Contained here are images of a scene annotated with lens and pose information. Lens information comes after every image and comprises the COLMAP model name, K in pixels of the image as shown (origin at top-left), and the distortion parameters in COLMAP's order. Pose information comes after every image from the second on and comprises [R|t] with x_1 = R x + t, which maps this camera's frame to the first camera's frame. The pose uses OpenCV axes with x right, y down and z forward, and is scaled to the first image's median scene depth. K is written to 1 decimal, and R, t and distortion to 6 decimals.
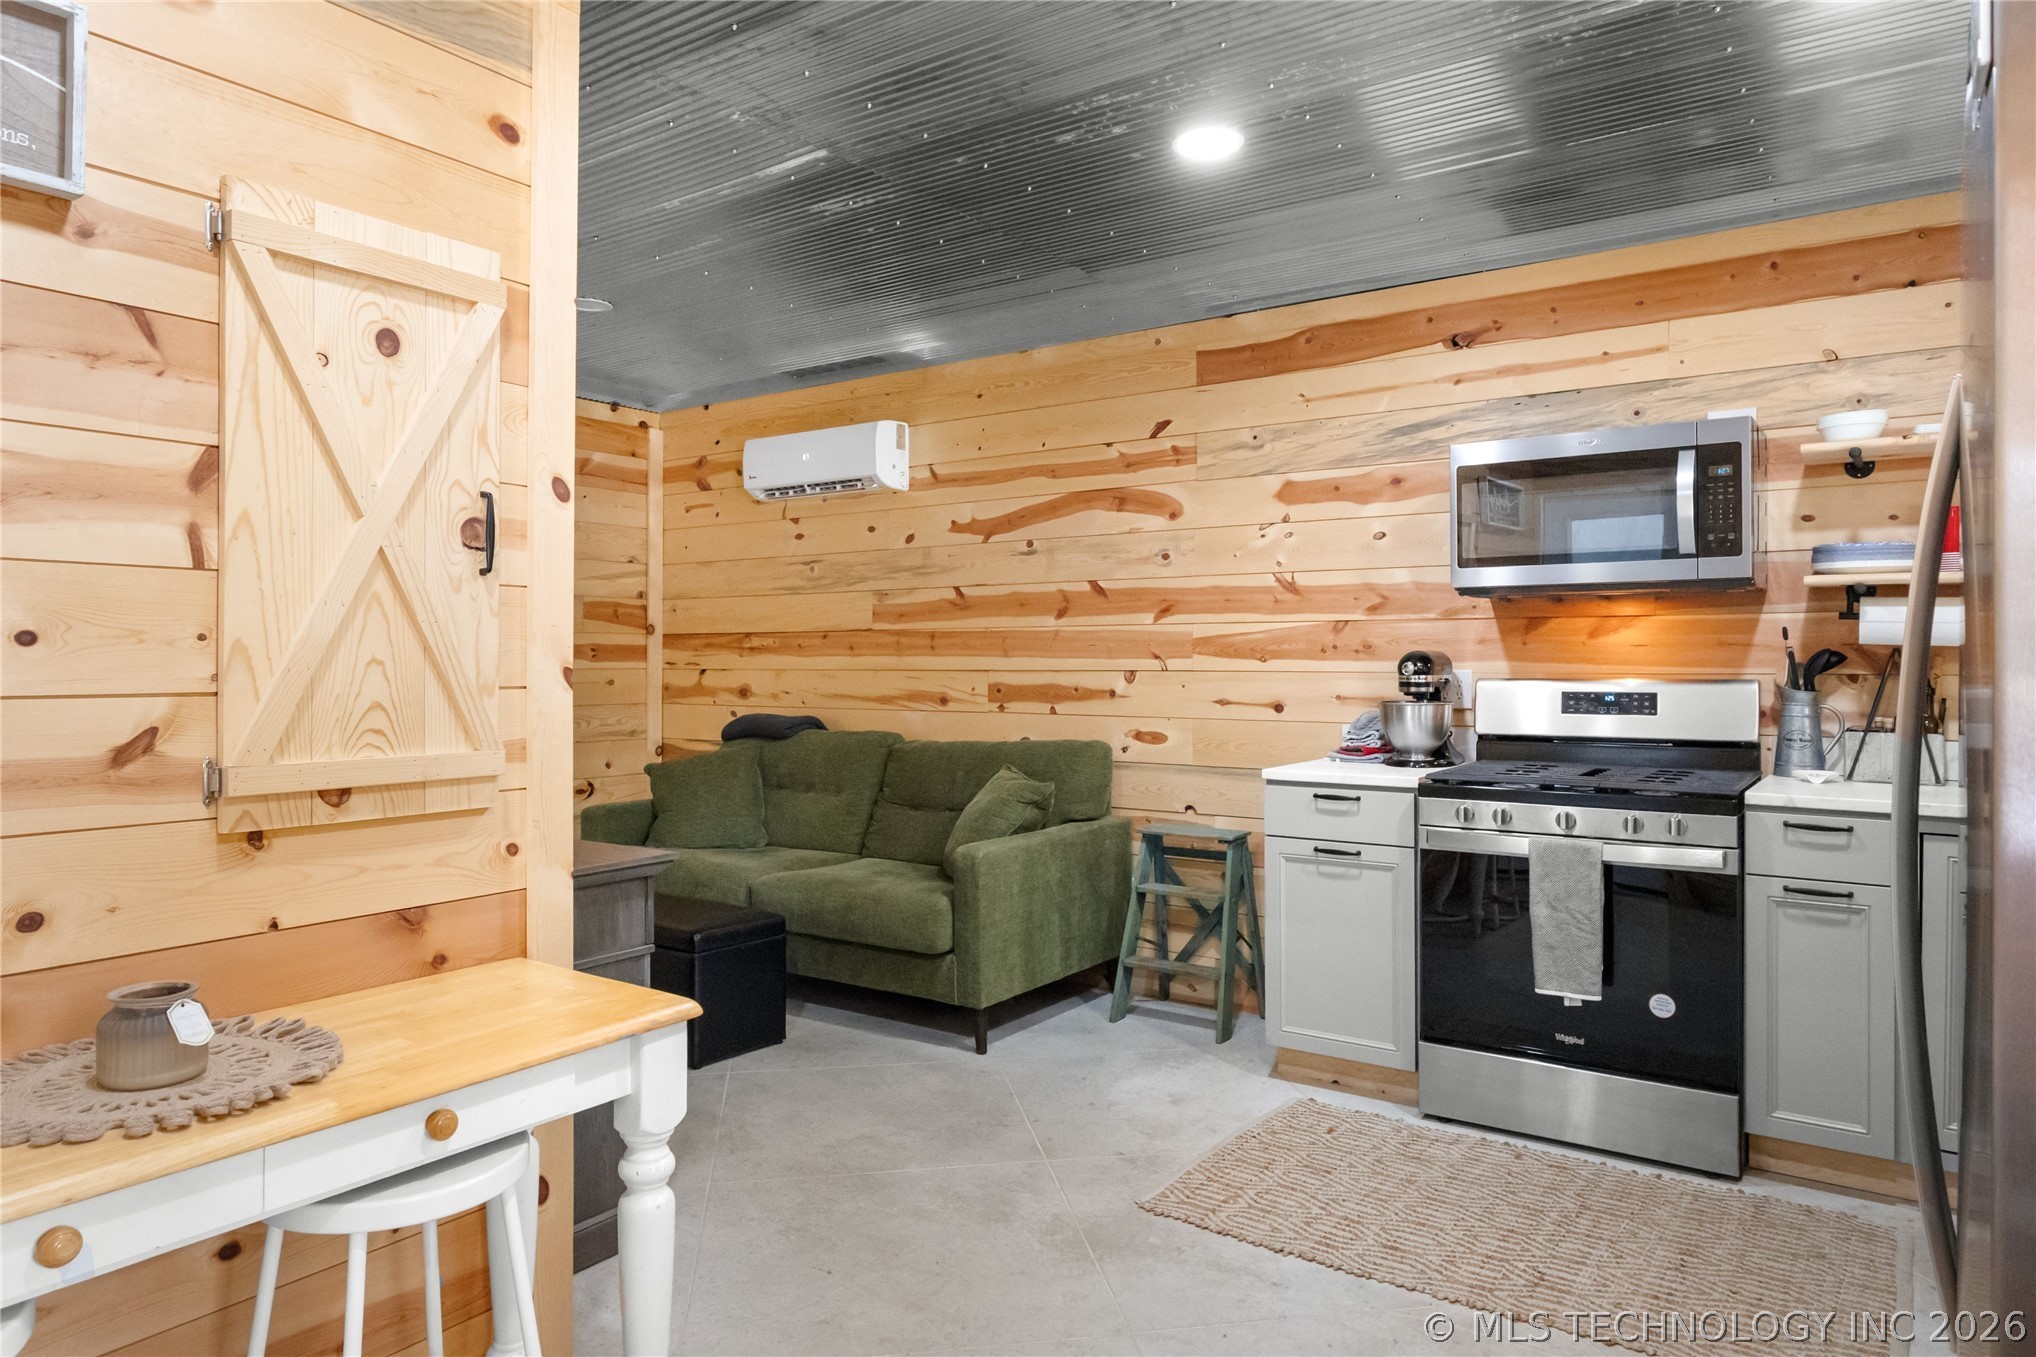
lens RADIAL K [[1266.3, 0, 1021.6], [0, 1266.3, 654.4], [0, 0, 1]] dist [-0.009146, 0.004260]
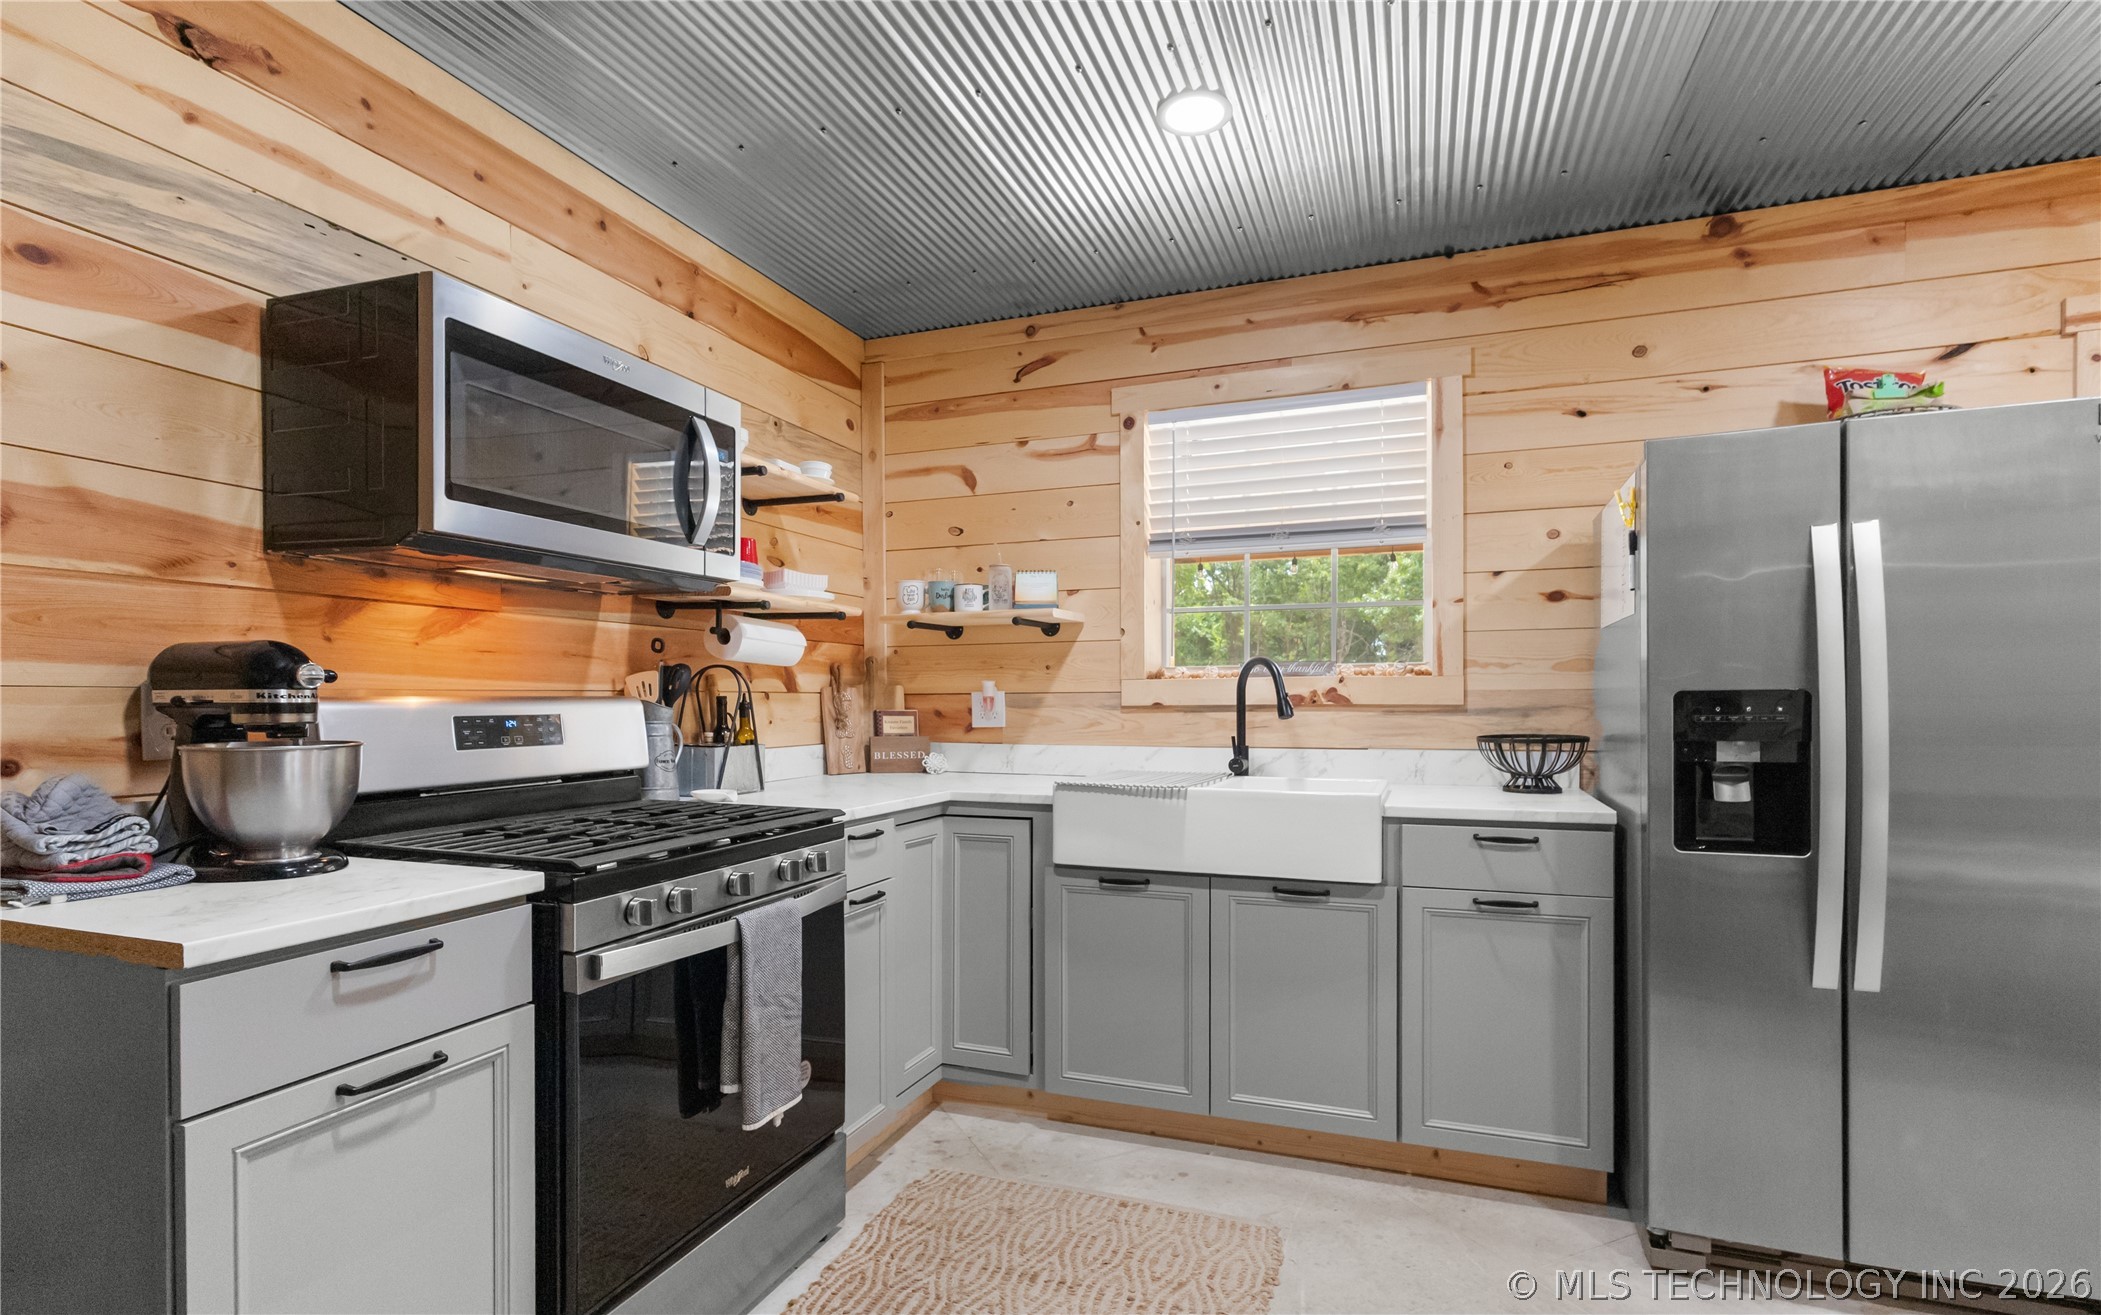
lens RADIAL K [[994.0, 0, 1062.5], [0, 994.0, 712.8], [0, 0, 1]] dist [0.000175, 0.000902]
pose [[-0.263133, -0.011825, 0.964687, -0.152395], [0.000895, 0.999921, 0.012501, 0.021678], [-0.964759, 0.004153, -0.263102, 0.841955]]
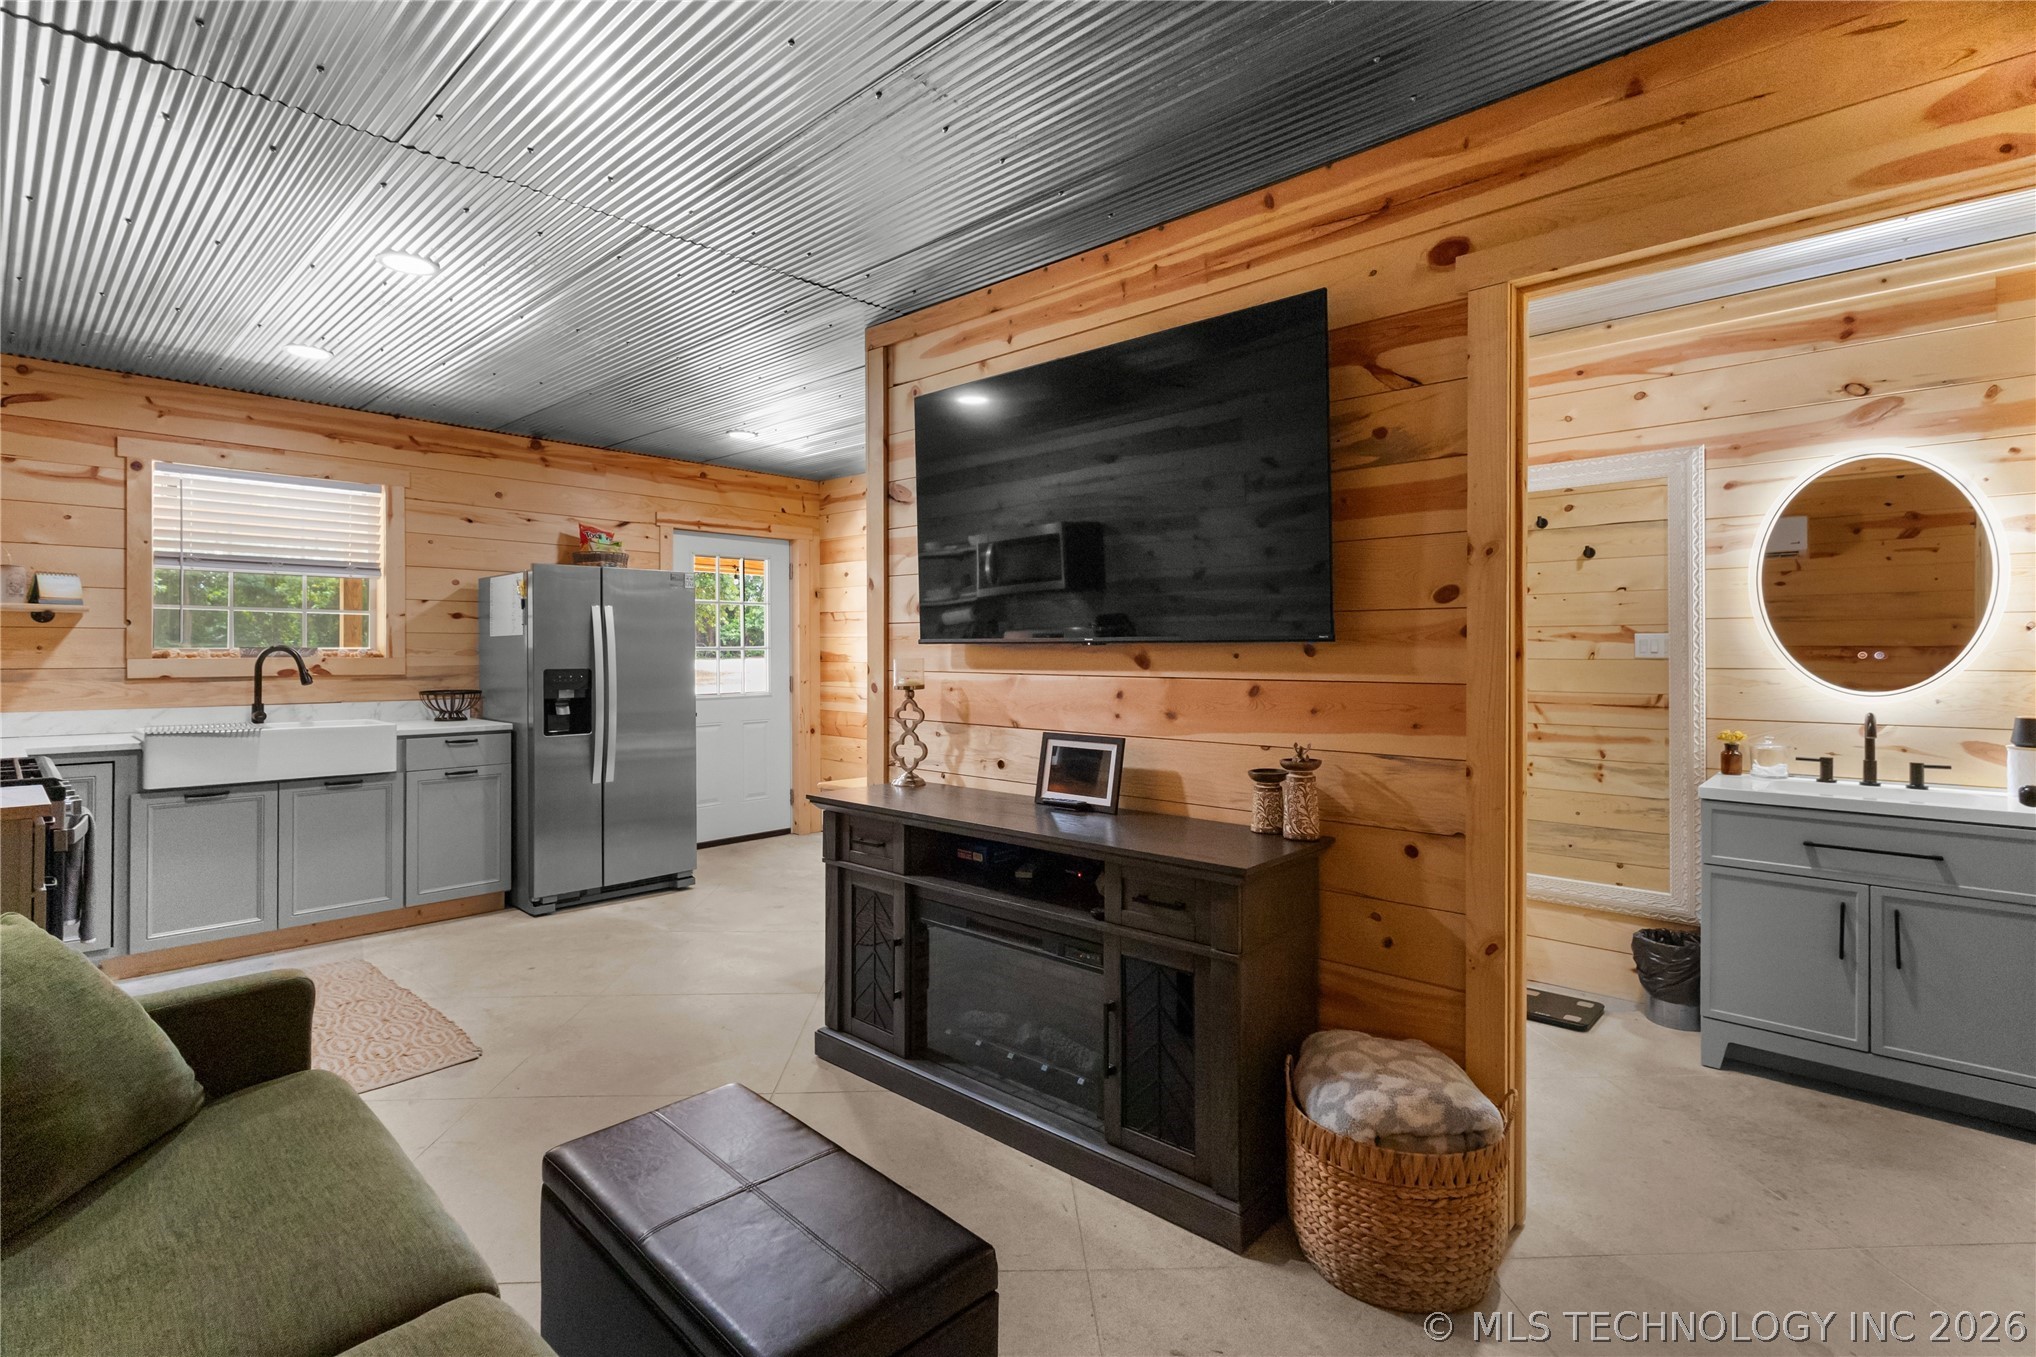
lens RADIAL K [[957.3, 0, 996.5], [0, 957.3, 651.0], [0, 0, 1]] dist [-0.003161, 0.007796]
pose [[-0.989805, -0.000205, 0.142431, -0.477787], [-0.001168, 0.999977, -0.006672, 0.000491], [-0.142426, -0.006770, -0.989782, 1.525919]]
